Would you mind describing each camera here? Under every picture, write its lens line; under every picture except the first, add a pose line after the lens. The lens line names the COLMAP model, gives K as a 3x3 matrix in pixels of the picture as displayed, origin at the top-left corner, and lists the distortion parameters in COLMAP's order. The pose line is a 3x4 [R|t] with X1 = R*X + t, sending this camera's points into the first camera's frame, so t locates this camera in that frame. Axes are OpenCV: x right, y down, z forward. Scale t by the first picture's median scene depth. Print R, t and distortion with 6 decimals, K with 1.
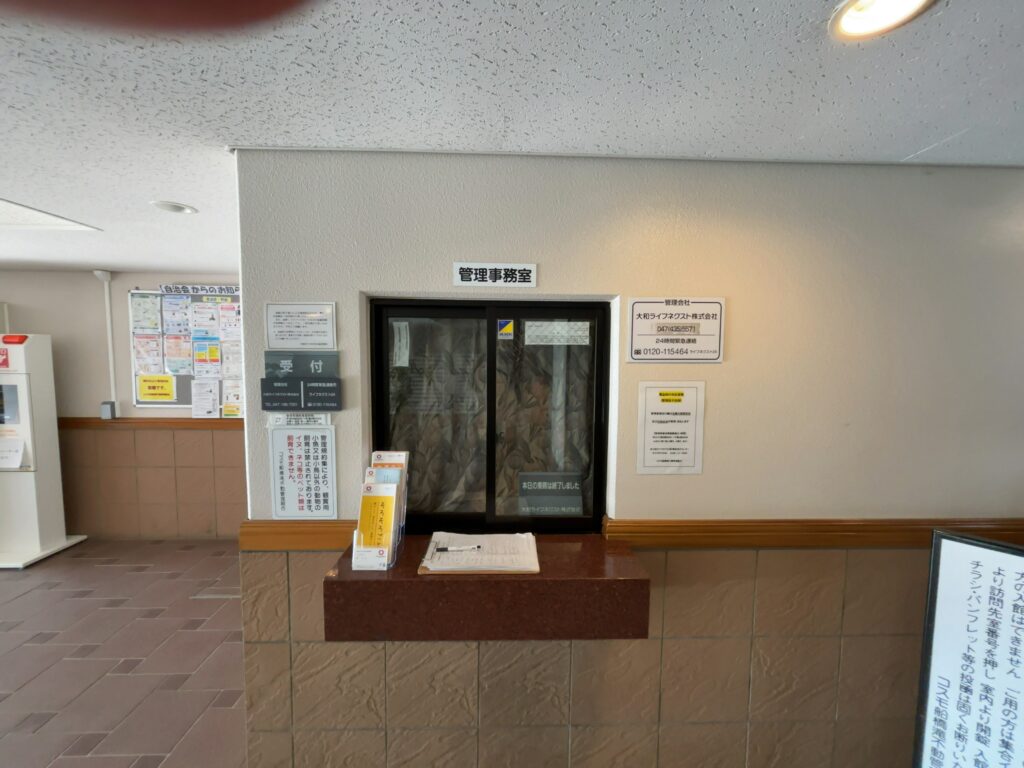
lens RADIAL K [[415.2, 0, 512.6], [0, 415.2, 384.3], [0, 0, 1]] dist [0.008778, -0.000563]
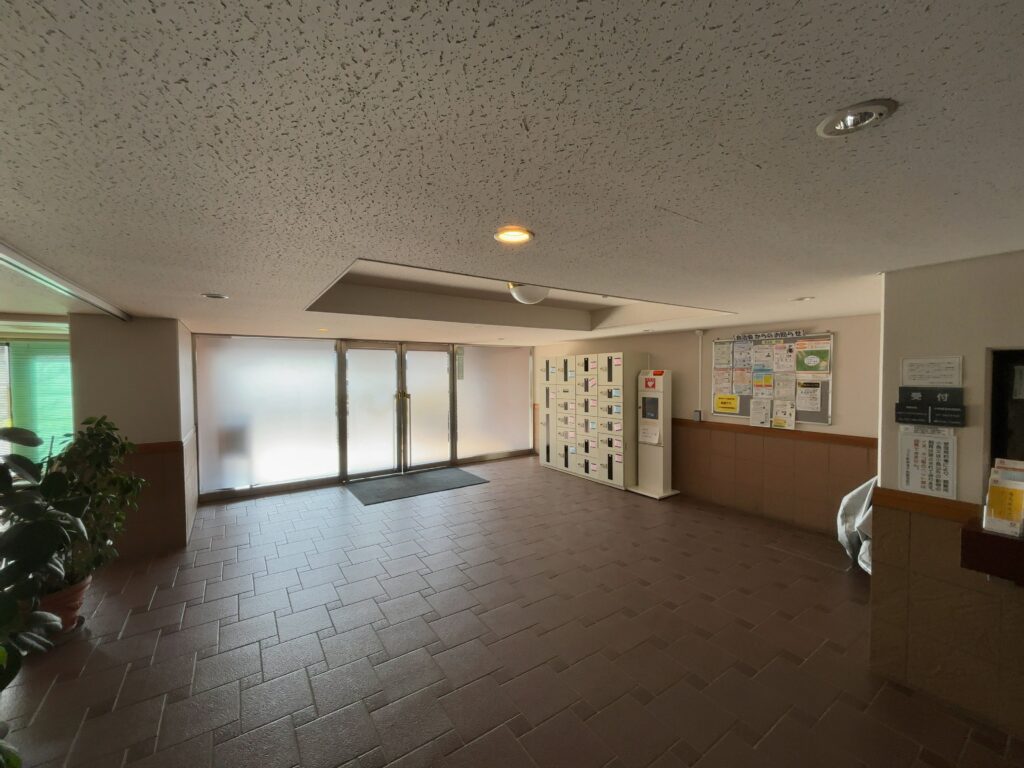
lens RADIAL K [[415.2, 0, 514.9], [0, 415.2, 385.7], [0, 0, 1]] dist [0.008778, -0.000563]
pose [[0.544669, 0.014468, -0.838527, -0.013830], [-0.051247, 0.998557, -0.016058, 0.010125], [0.837084, 0.051719, 0.544624, -0.567613]]
